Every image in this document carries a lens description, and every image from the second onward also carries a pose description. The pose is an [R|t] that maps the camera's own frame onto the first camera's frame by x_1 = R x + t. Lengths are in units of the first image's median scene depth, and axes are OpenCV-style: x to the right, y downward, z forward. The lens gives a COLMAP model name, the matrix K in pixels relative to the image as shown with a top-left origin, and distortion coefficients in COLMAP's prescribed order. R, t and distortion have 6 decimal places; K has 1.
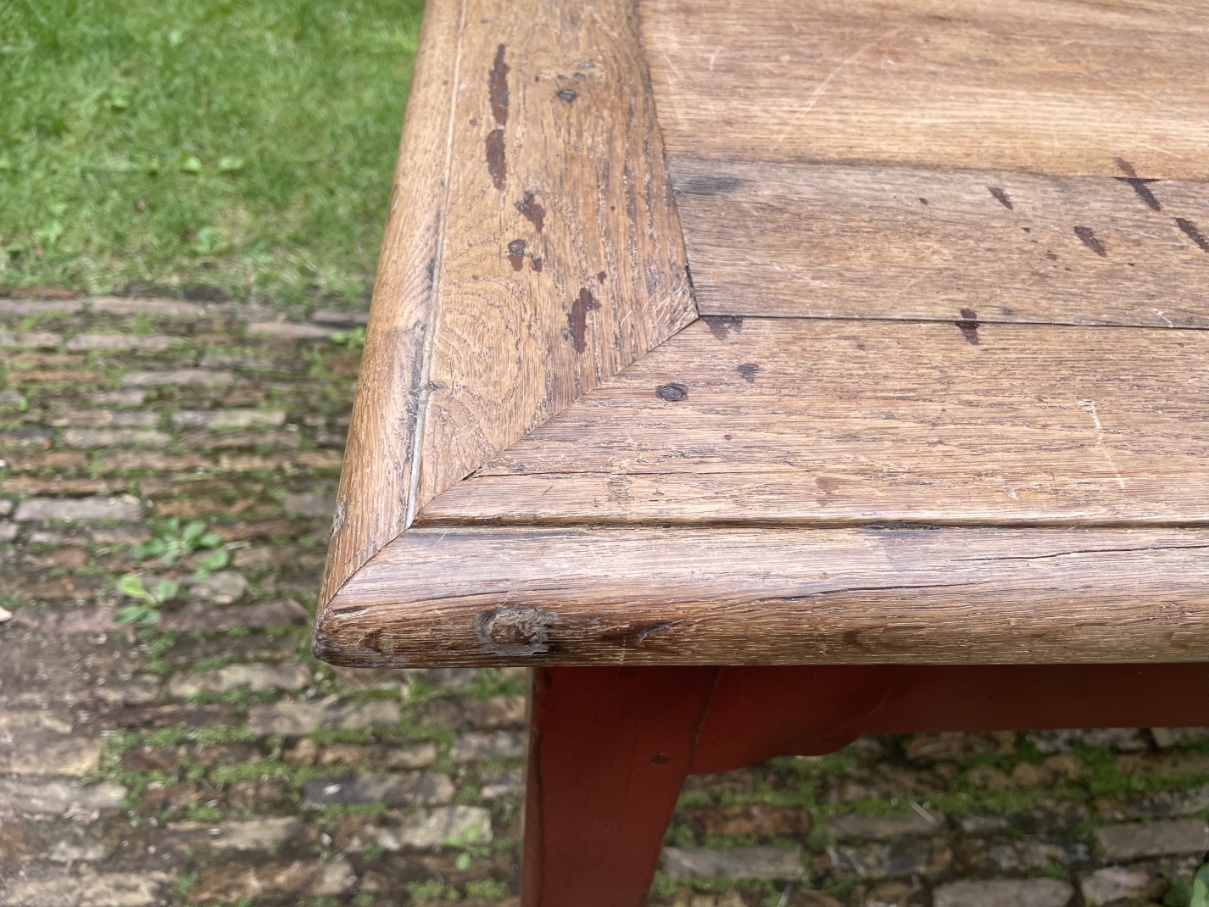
lens RADIAL K [[924.4, 0, 609.7], [0, 924.4, 455.6], [0, 0, 1]] dist [0.091361, -0.130417]
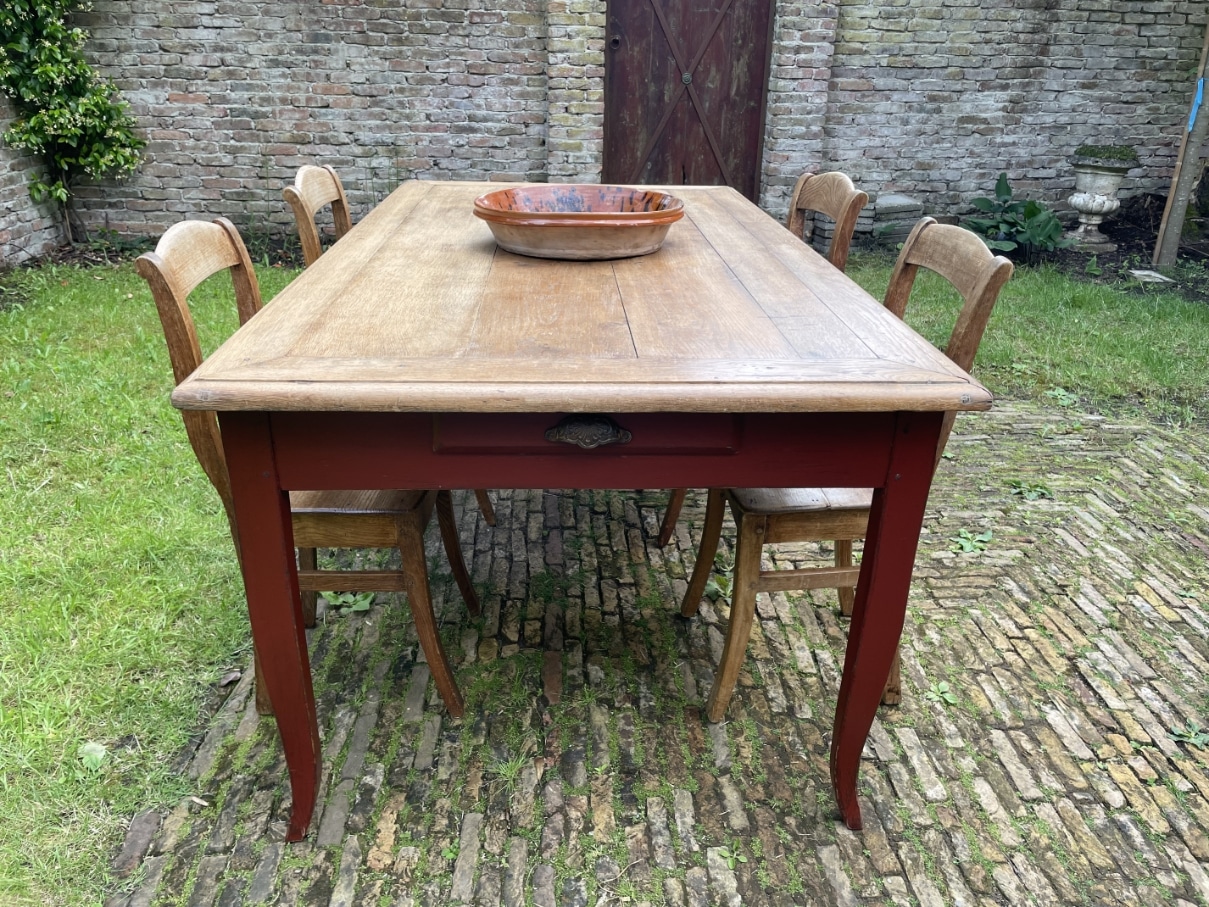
lens RADIAL K [[924.4, 0, 603.2], [0, 924.4, 445.3], [0, 0, 1]] dist [0.091361, -0.130417]
pose [[0.024803, -0.478576, 0.877696, -1.112723], [0.699169, 0.635827, 0.326936, -0.627368], [-0.714526, 0.605549, 0.350375, 0.187093]]
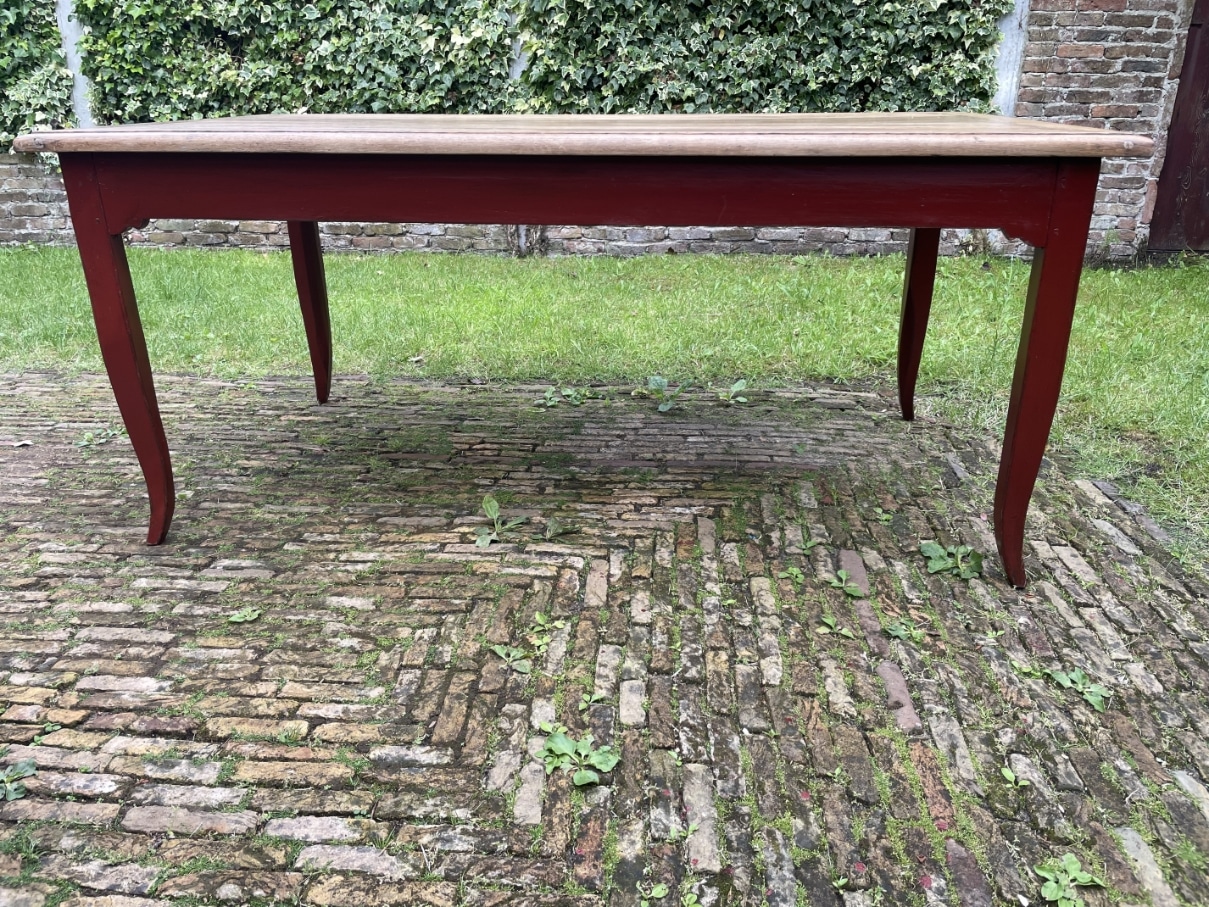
lens RADIAL K [[924.4, 0, 585.7], [0, 924.4, 427.7], [0, 0, 1]] dist [0.091361, -0.130417]
pose [[0.980765, -0.034628, -0.192095, 1.135152], [-0.051636, 0.903051, -0.426419, 1.081277], [0.188237, 0.428136, 0.883893, -0.778306]]
